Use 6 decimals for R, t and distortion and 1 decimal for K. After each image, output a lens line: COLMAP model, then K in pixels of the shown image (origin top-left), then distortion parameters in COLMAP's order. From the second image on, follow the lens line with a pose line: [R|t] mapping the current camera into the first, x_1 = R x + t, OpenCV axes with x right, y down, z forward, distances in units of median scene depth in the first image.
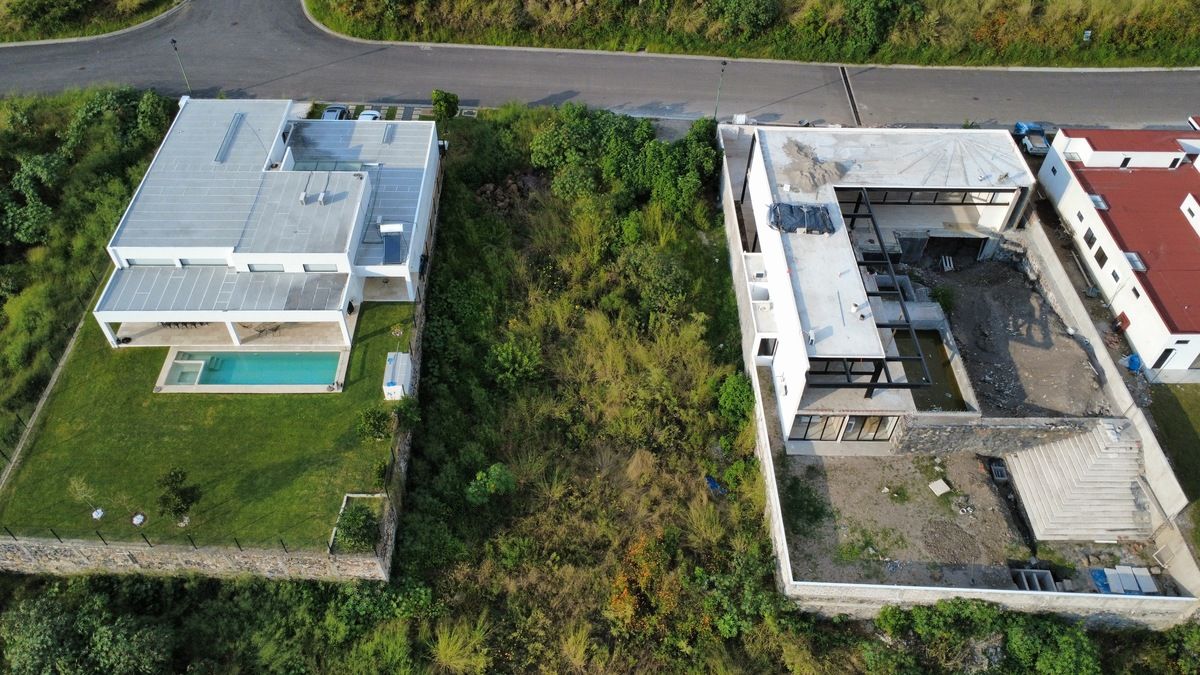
lens RADIAL K [[898.9, 0, 600.0], [0, 898.9, 337.5], [0, 0, 1]] dist [0.000883, -0.001224]
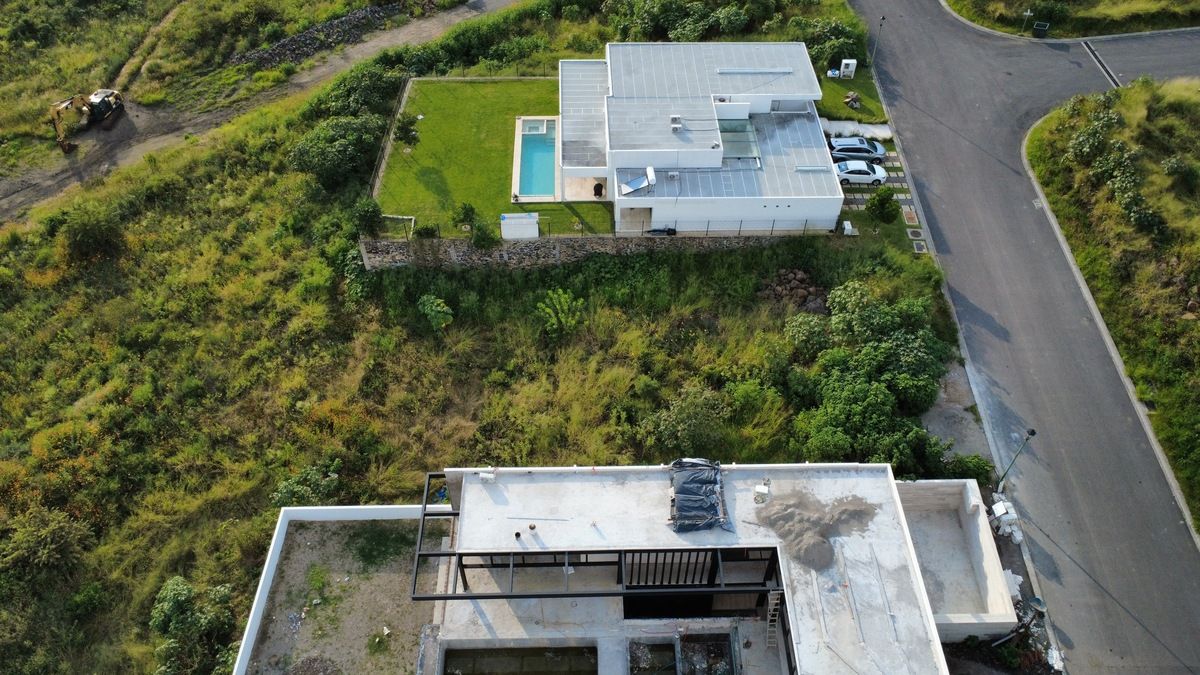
lens RADIAL K [[898.9, 0, 600.0], [0, 898.9, 337.5], [0, 0, 1]] dist [0.000883, -0.001224]
pose [[0.009914, 0.729197, -0.684232, 0.674706], [-0.744667, 0.462059, 0.481634, -0.522197], [0.667362, 0.504751, 0.547590, 0.470140]]
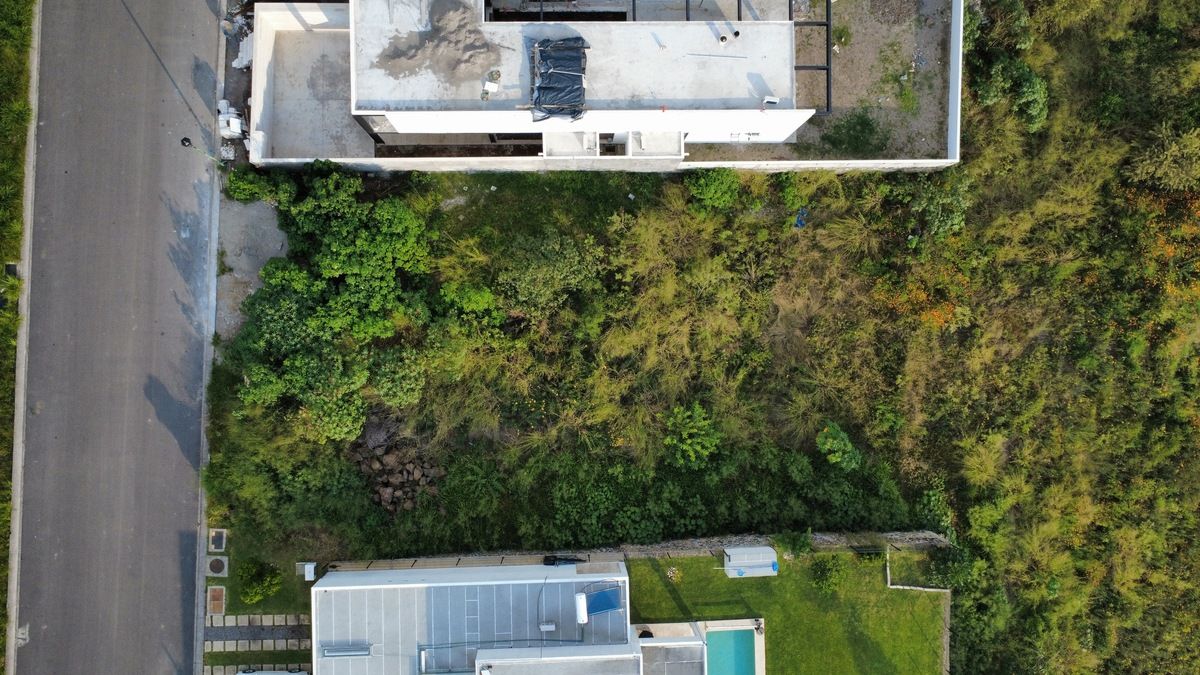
lens RADIAL K [[919.6, 0, 611.9], [0, 919.6, 342.8], [0, 0, 1]] dist [0.000539, -0.000923]
pose [[-0.003646, -0.999641, -0.026534, 0.020545], [0.700657, -0.021486, 0.713174, -0.685028], [-0.713489, -0.015991, 0.700484, 0.432761]]
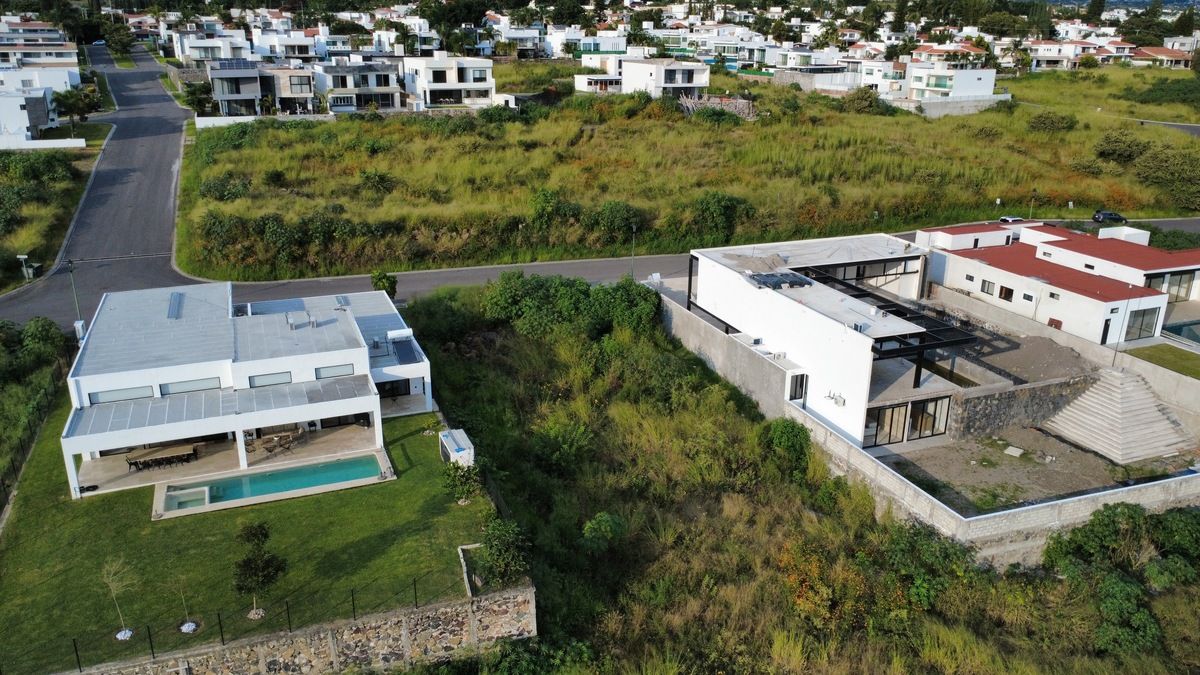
lens RADIAL K [[895.8, 0, 600.0], [0, 895.8, 337.5], [0, 0, 1]] dist [0.001392, -0.001499]
pose [[0.935541, -0.130732, 0.328134, -0.350726], [0.269093, 0.865563, -0.422362, 0.334526], [-0.228804, 0.483435, 0.844949, 0.180258]]
